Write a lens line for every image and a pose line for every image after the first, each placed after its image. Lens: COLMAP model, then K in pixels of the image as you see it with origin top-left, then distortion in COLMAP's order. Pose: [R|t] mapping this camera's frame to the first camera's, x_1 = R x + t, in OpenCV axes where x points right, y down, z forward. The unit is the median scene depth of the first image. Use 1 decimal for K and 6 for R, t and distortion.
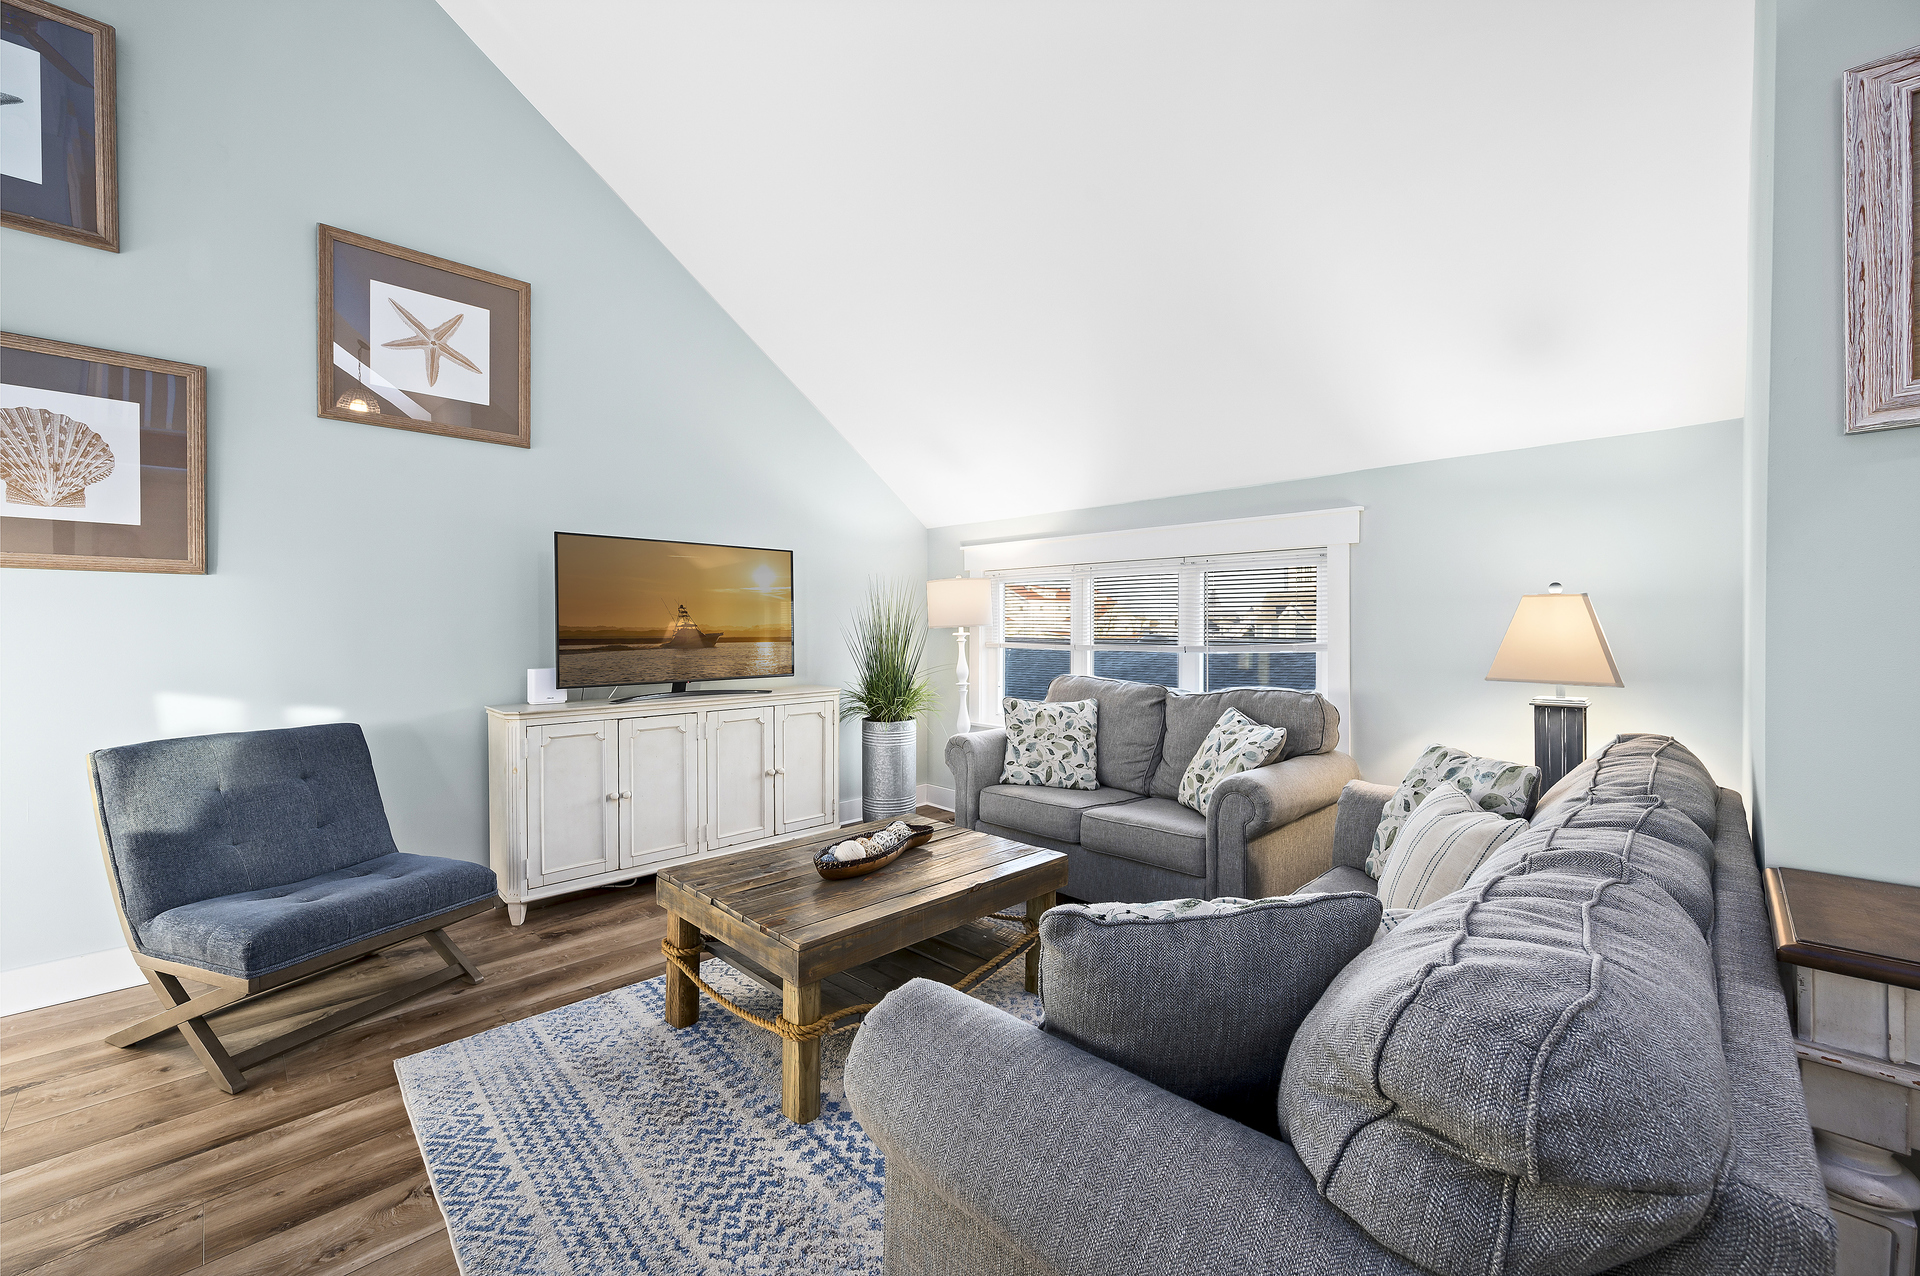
lens RADIAL K [[753.8, 0, 960.0], [0, 753.8, 638.0], [0, 0, 1]] dist [-0.001771, -0.000410]
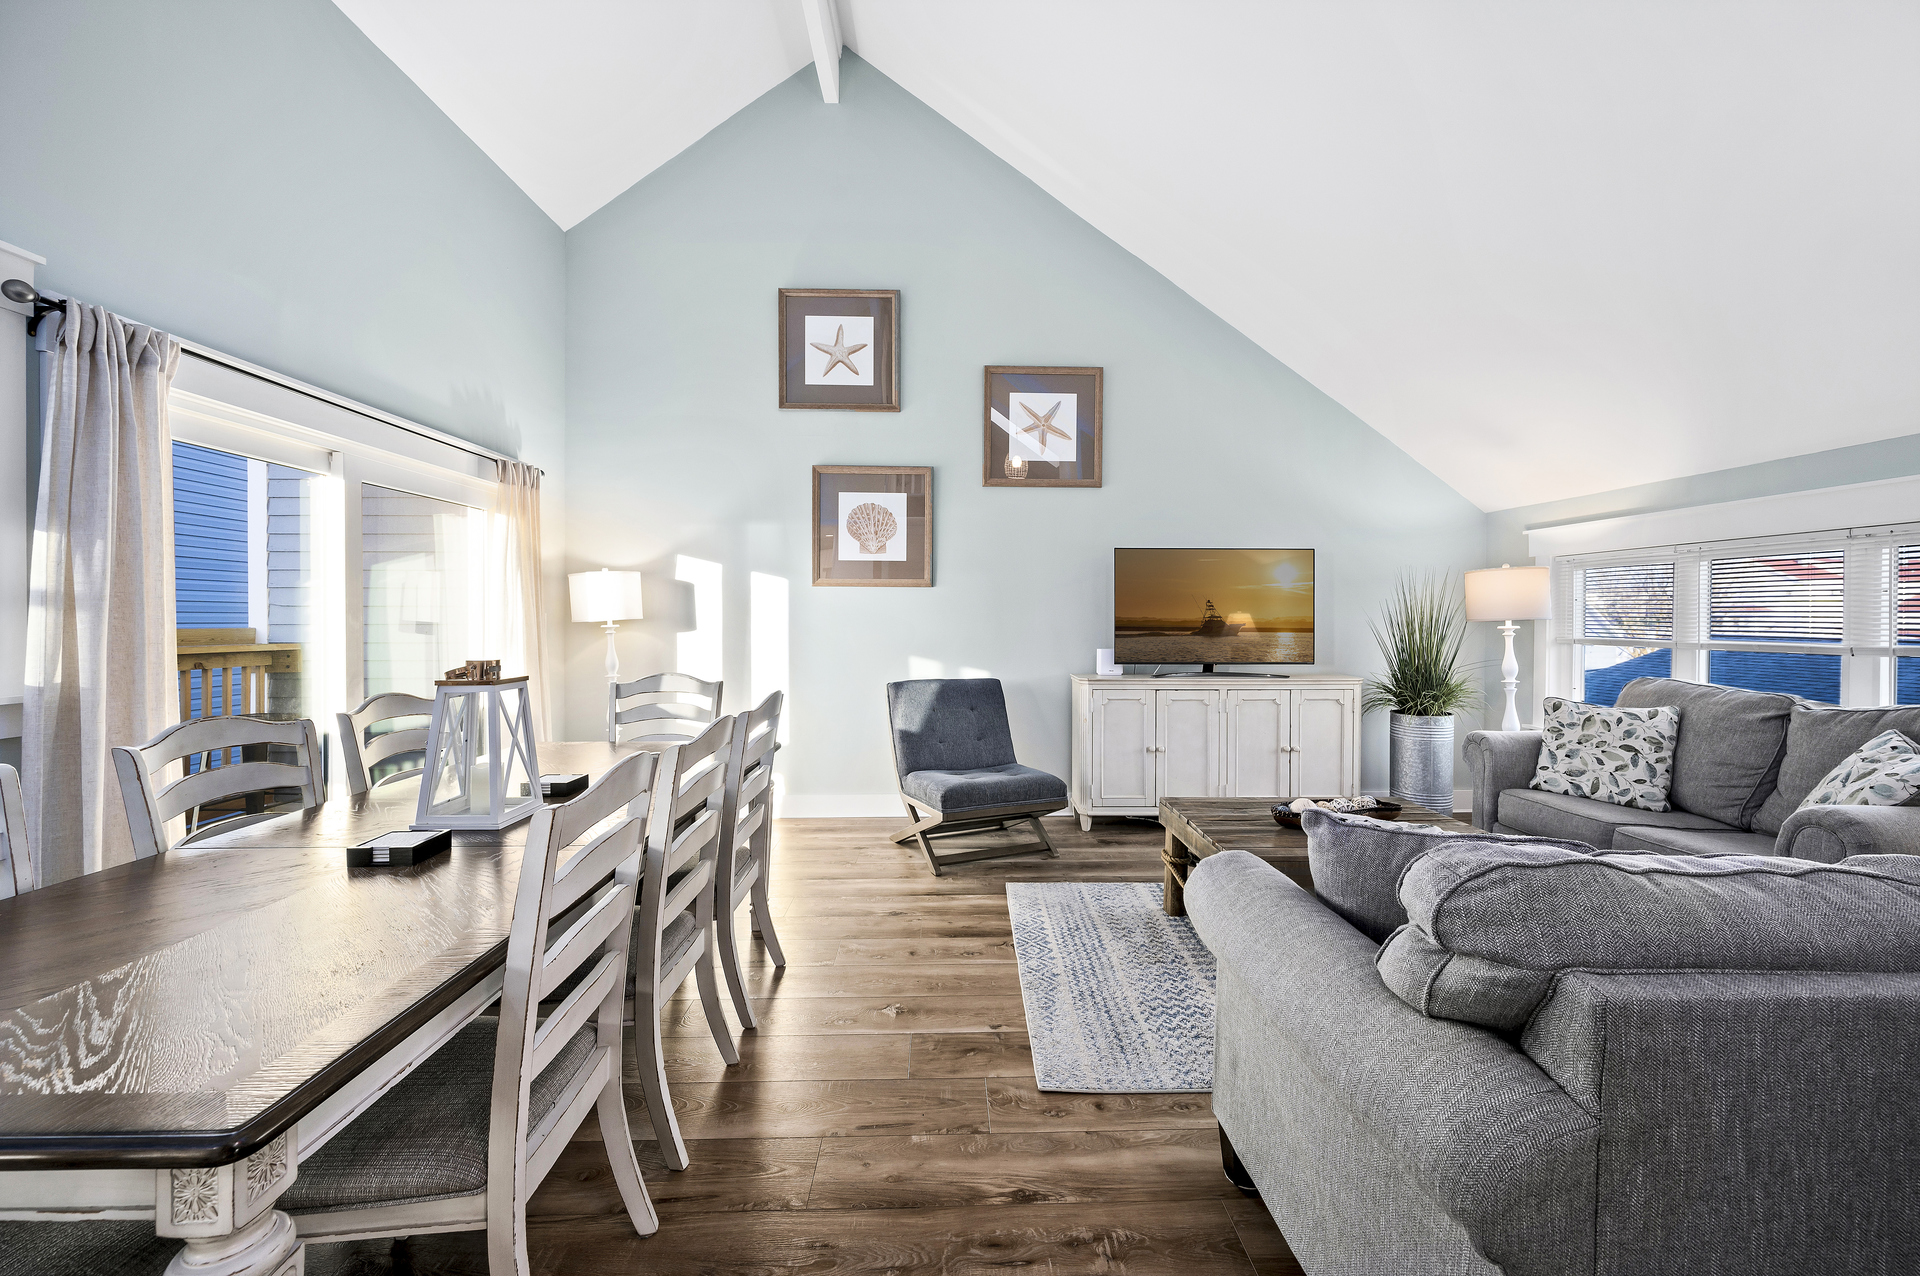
lens RADIAL K [[761.0, 0, 964.8], [0, 761.0, 627.0], [0, 0, 1]] dist [-0.001561, -0.000164]
pose [[0.728273, 0.012181, -0.685179, 0.207328], [-0.014014, 0.999898, 0.002881, 0.000994], [0.685144, 0.007504, 0.728369, -0.181994]]
